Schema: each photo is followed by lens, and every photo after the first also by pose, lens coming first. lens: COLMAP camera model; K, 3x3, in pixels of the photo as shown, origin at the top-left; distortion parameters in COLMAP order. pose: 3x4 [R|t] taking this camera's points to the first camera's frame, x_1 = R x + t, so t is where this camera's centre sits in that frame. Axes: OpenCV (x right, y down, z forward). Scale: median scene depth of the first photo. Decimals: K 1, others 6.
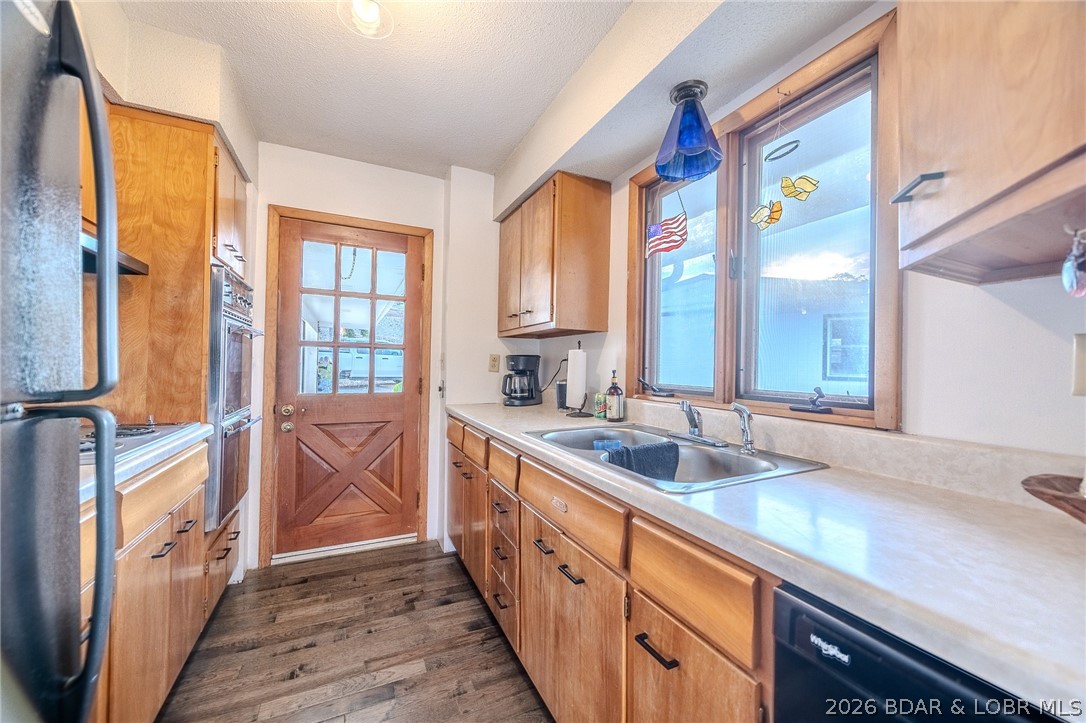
lens RADIAL K [[419.6, 0, 528.0], [0, 419.6, 362.6], [0, 0, 1]] dist [-0.000593, -0.000134]
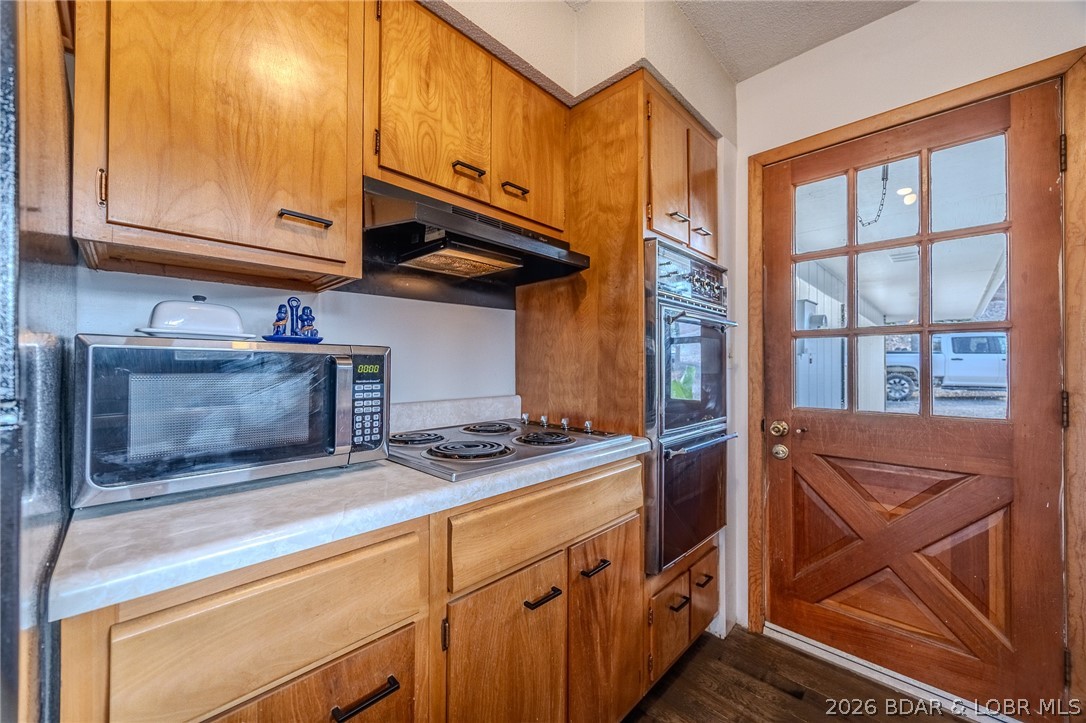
lens RADIAL K [[412.7, 0, 546.3], [0, 412.7, 361.3], [0, 0, 1]] dist [-0.001384, -0.000465]
pose [[0.387137, -0.026194, -0.921650, -0.072020], [0.010042, 0.999657, -0.024193, 0.011270], [0.921967, 0.000111, 0.387268, 0.356793]]
